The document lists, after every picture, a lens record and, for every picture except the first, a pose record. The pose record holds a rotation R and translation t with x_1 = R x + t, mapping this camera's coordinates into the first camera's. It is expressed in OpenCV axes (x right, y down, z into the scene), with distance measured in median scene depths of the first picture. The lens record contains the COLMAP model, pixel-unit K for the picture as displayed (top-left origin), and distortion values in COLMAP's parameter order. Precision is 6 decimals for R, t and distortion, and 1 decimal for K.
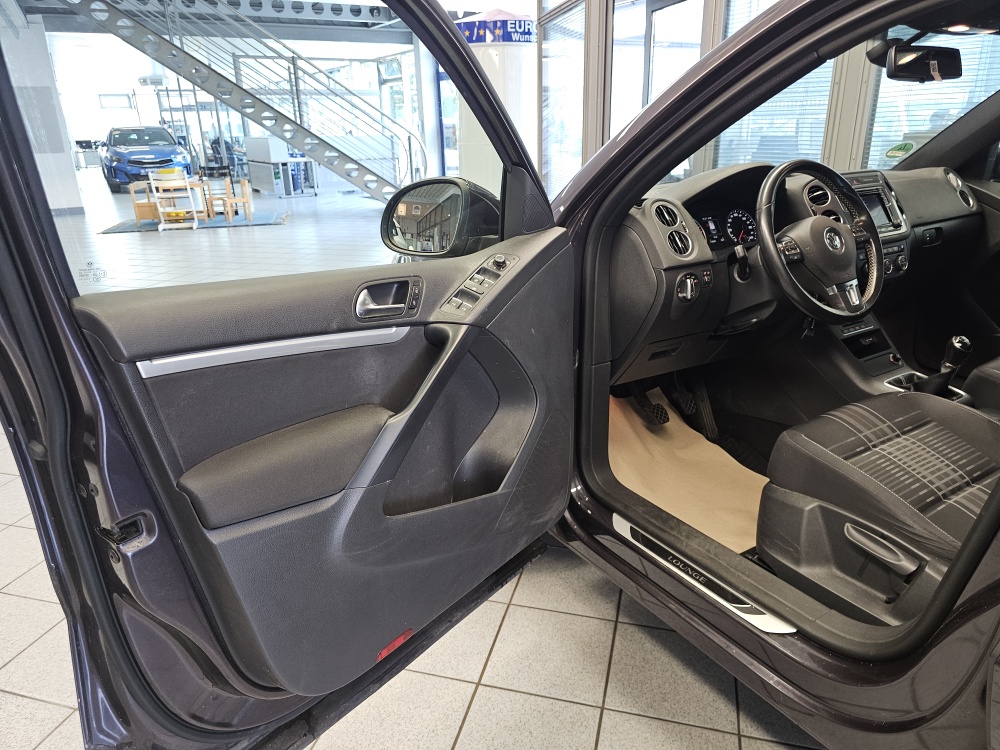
lens RADIAL K [[690.8, 0, 502.5], [0, 690.8, 366.1], [0, 0, 1]] dist [0.033721, -0.044411]
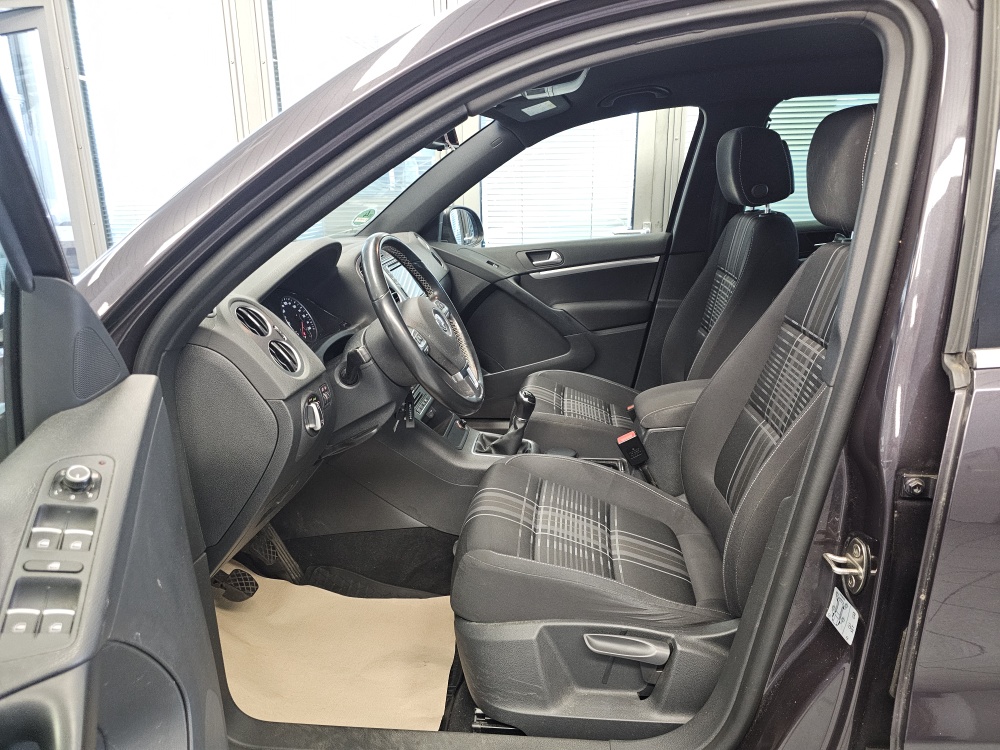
lens RADIAL K [[672.9, 0, 510.2], [0, 672.9, 360.6], [0, 0, 1]] dist [0.049031, -0.039011]
pose [[0.608446, -0.190483, 0.770396, -0.113758], [0.255747, 0.966040, 0.036873, -0.118641], [-0.751257, 0.174591, 0.636499, 0.331719]]
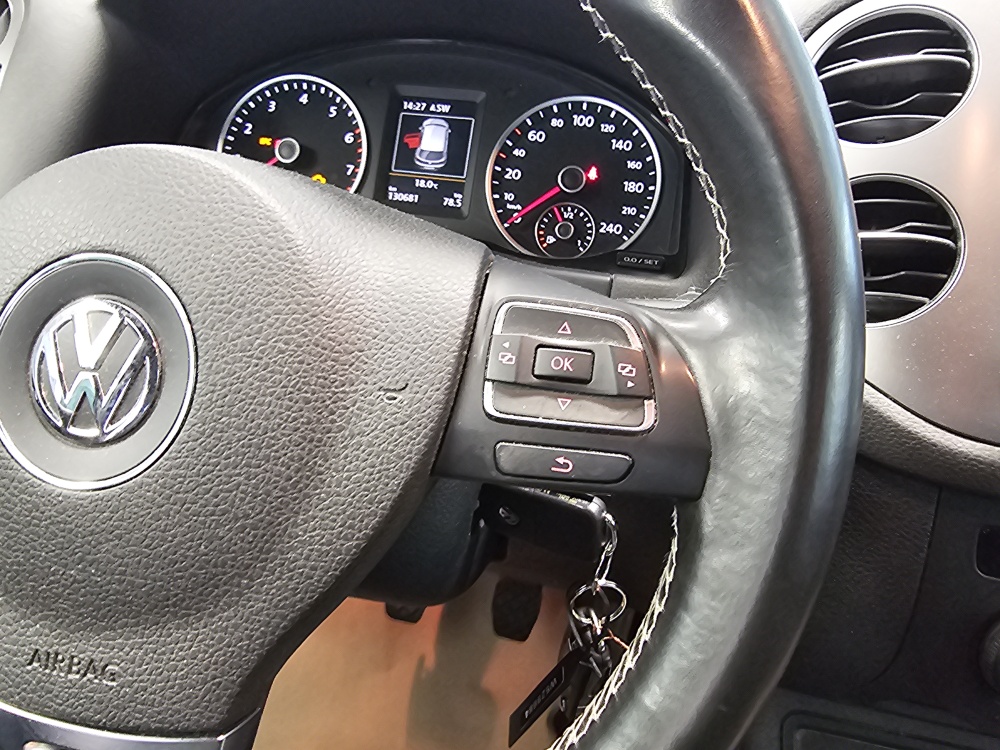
lens RADIAL K [[697.0, 0, 453.7], [0, 697.0, 365.5], [0, 0, 1]] dist [-0.001425, -0.002981]
pose [[0.679299, 0.395294, -0.618300, 0.494113], [-0.289517, 0.918546, 0.269169, -0.192193], [0.674339, -0.003838, 0.738412, 0.788735]]
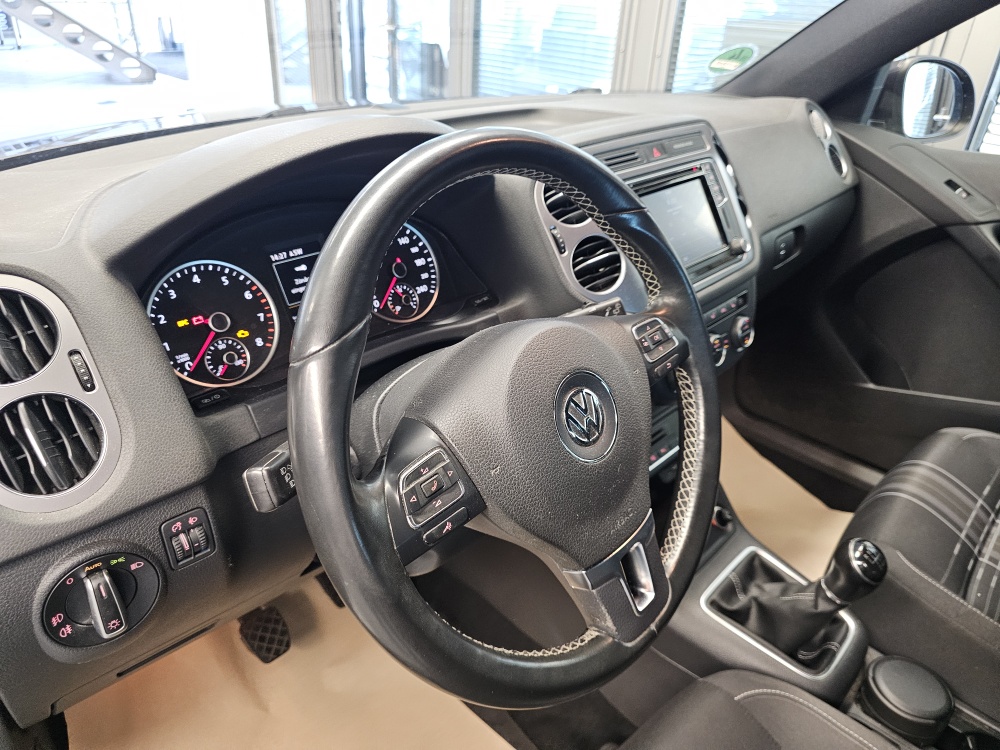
lens RADIAL K [[690.8, 0, 502.5], [0, 690.8, 366.1], [0, 0, 1]] dist [0.033721, -0.044411]
pose [[0.967610, -0.056474, 0.246053, 0.303990], [0.012930, 0.984465, 0.175106, -0.212527], [-0.252120, -0.166253, 0.953308, 0.596814]]
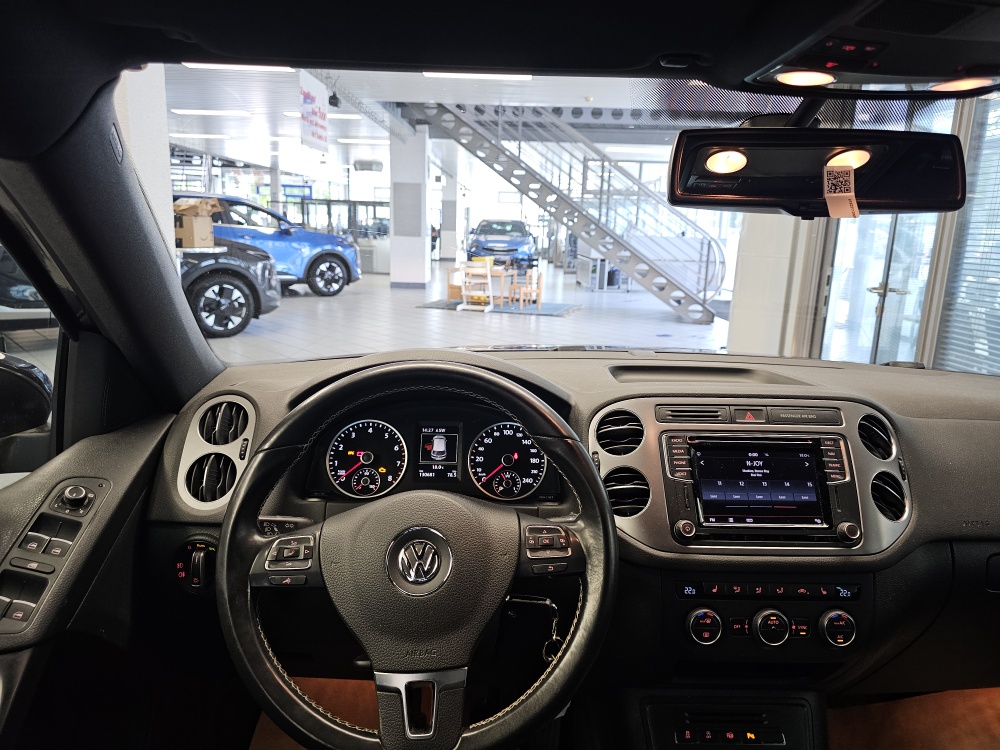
lens RADIAL K [[683.2, 0, 502.7], [0, 683.2, 359.8], [0, 0, 1]] dist [0.085326, -0.120258]
pose [[0.856184, 0.148864, -0.494762, 0.591283], [-0.215733, 0.973126, -0.080531, -0.230215], [0.469477, 0.175686, 0.865289, 0.526270]]
